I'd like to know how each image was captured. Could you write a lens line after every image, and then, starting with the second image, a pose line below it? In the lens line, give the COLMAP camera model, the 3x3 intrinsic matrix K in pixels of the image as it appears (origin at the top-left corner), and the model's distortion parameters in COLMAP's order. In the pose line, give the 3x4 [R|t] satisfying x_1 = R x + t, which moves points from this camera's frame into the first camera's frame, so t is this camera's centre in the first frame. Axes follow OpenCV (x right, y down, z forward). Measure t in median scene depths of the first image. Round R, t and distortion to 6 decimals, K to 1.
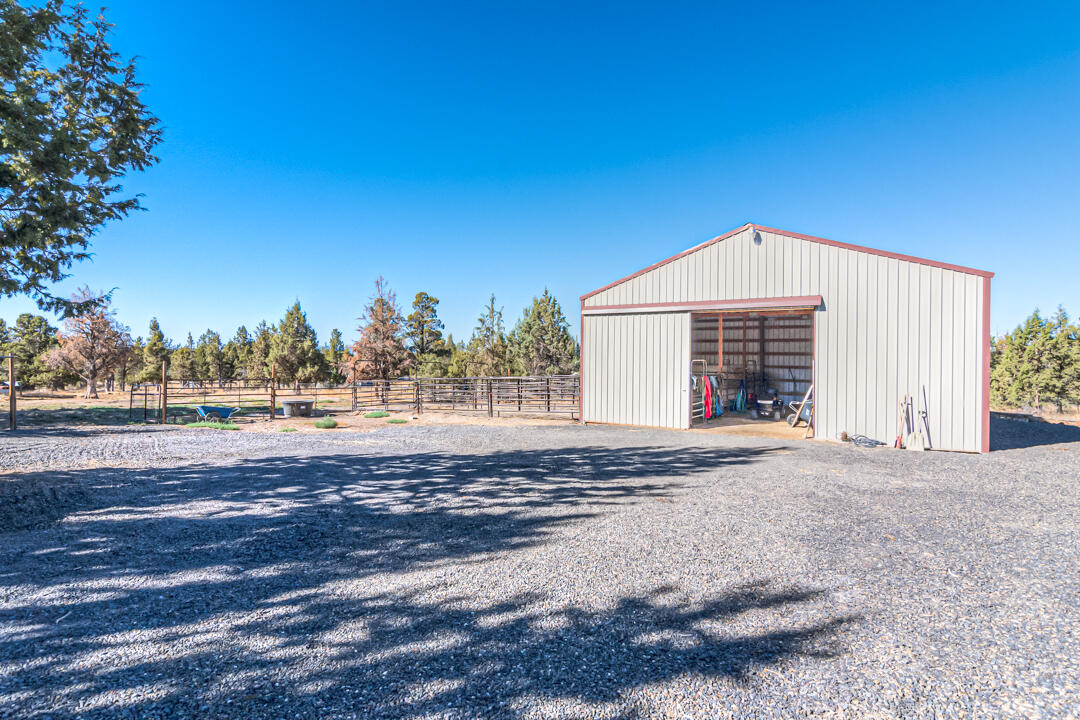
lens RADIAL K [[573.8, 0, 540.0], [0, 573.8, 360.0], [0, 0, 1]] dist [0.001232, 0.000479]
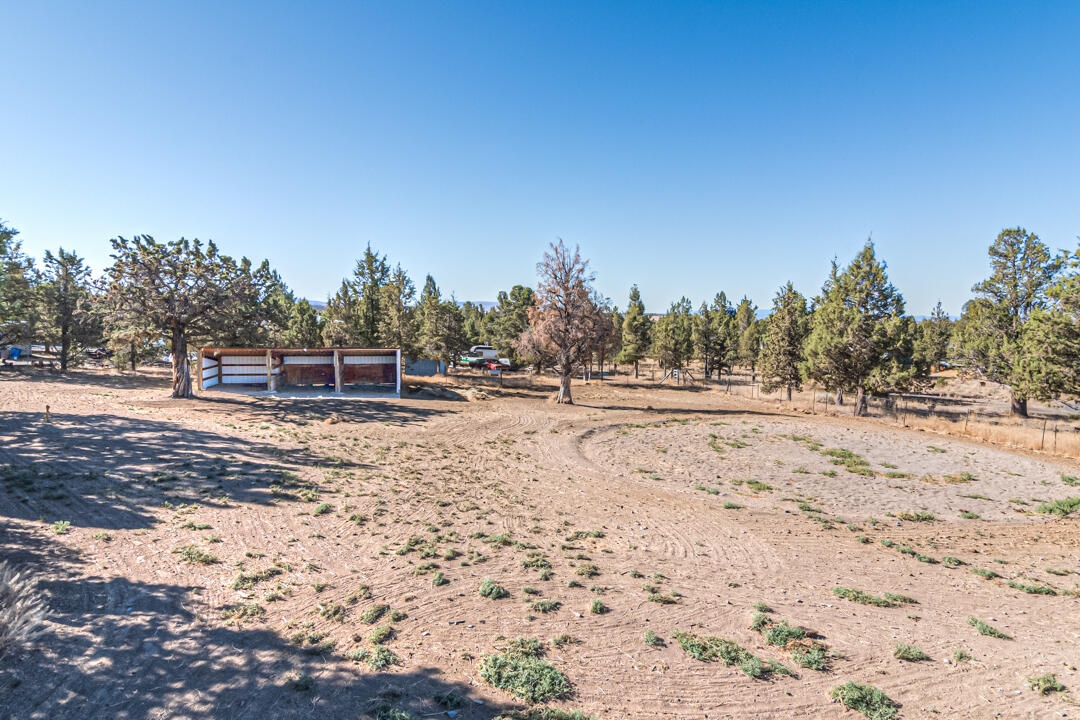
lens RADIAL K [[573.8, 0, 540.0], [0, 573.8, 360.0], [0, 0, 1]] dist [0.001232, 0.000479]
pose [[0.742861, 0.049090, -0.667644, -0.286277], [-0.006335, 0.997779, 0.066315, -0.026368], [0.669416, -0.045033, 0.741521, 0.391514]]
